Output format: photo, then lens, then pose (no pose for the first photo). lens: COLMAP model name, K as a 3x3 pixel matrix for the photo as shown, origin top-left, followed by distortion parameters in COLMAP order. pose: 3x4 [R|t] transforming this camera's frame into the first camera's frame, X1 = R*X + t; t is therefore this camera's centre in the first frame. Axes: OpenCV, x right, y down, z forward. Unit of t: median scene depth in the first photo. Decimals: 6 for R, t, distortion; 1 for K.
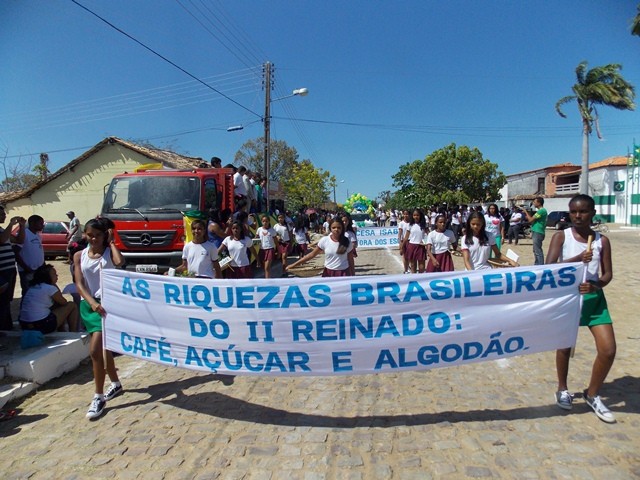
lens RADIAL K [[417.6, 0, 322.1], [0, 417.6, 238.8], [0, 0, 1]] dist [-0.003798, -0.000332]
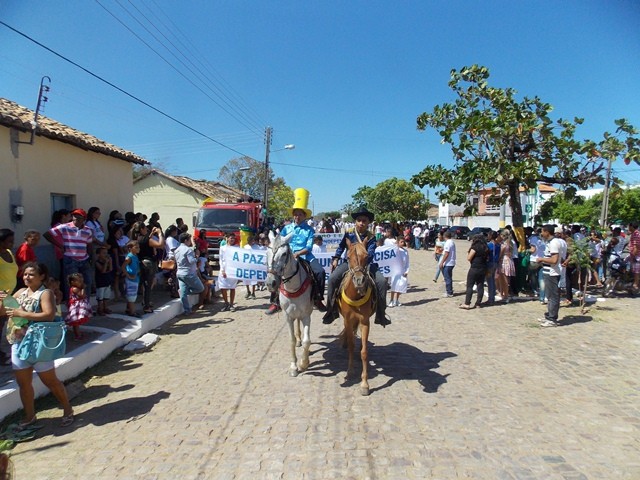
lens RADIAL K [[416.9, 0, 320.0], [0, 416.9, 240.0], [0, 0, 1]] dist [-0.010354, 0.000694]
pose [[0.996335, 0.020386, 0.083076, -0.043902], [-0.018900, 0.999648, -0.018636, 0.008445], [-0.083426, 0.016997, 0.996369, -0.365267]]
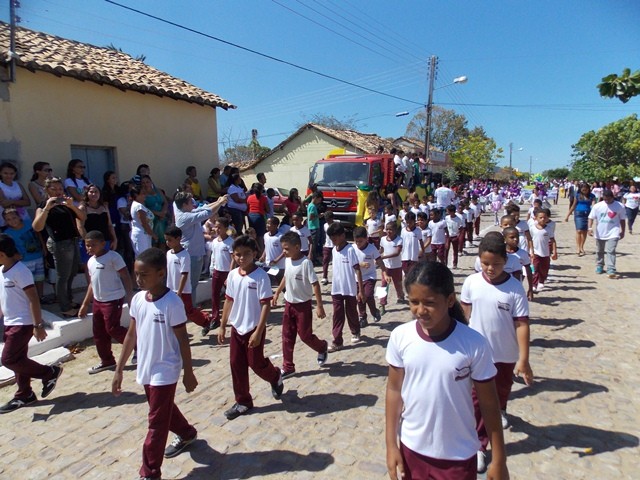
lens RADIAL K [[416.9, 0, 320.0], [0, 416.9, 240.0], [0, 0, 1]] dist [-0.010354, 0.000694]
pose [[0.915309, 0.076931, -0.395338, 0.058552], [-0.043066, 0.994655, 0.093846, -0.002608], [0.400444, -0.068873, 0.913729, -0.169011]]
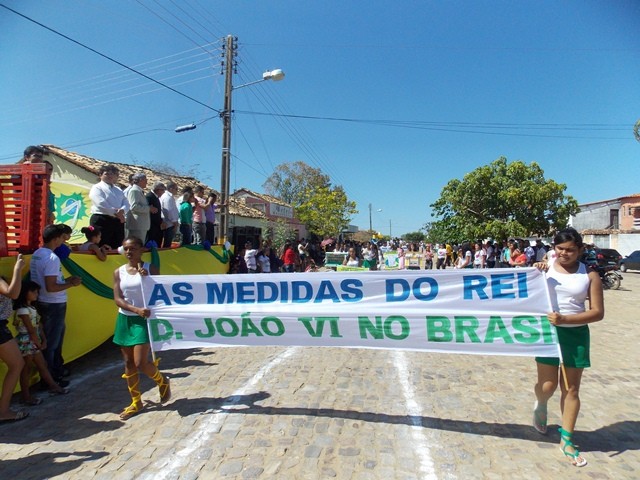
lens RADIAL K [[417.6, 0, 322.1], [0, 417.6, 238.8], [0, 0, 1]] dist [-0.003798, -0.000332]
pose [[0.993097, 0.021574, -0.115297, 0.084504], [-0.029821, 0.997081, -0.070285, -0.021522], [0.113444, 0.073238, 0.990841, 0.240200]]
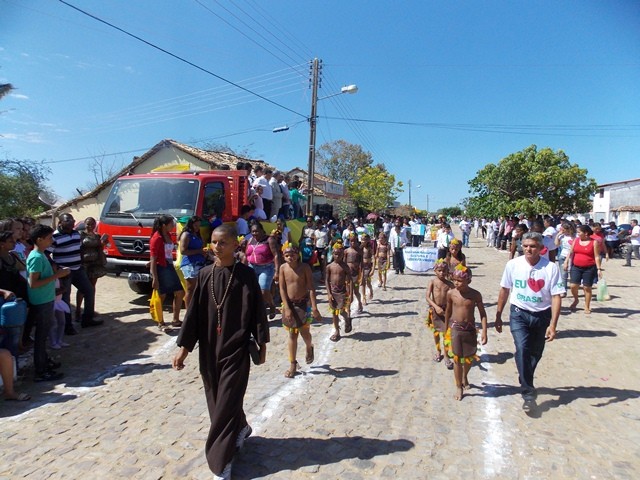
lens RADIAL K [[417.6, 0, 322.1], [0, 417.6, 238.8], [0, 0, 1]] dist [-0.003798, -0.000332]
pose [[0.980414, 0.040536, -0.192729, 0.058264], [-0.042221, 0.999098, -0.004641, -0.010205], [0.192367, 0.012687, 0.981241, 0.062264]]
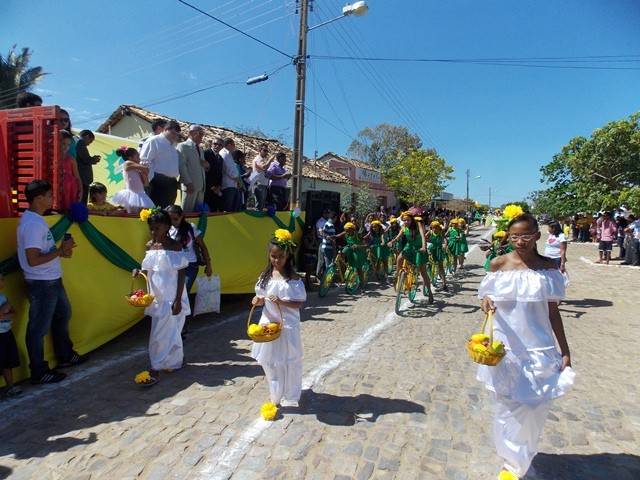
lens RADIAL K [[417.6, 0, 322.1], [0, 417.6, 238.8], [0, 0, 1]] dist [-0.003798, -0.000332]
pose [[0.944554, 0.066929, -0.321462, 0.083267], [-0.064366, 0.997753, 0.018606, -0.026167], [0.321985, 0.003117, 0.946740, 0.309491]]
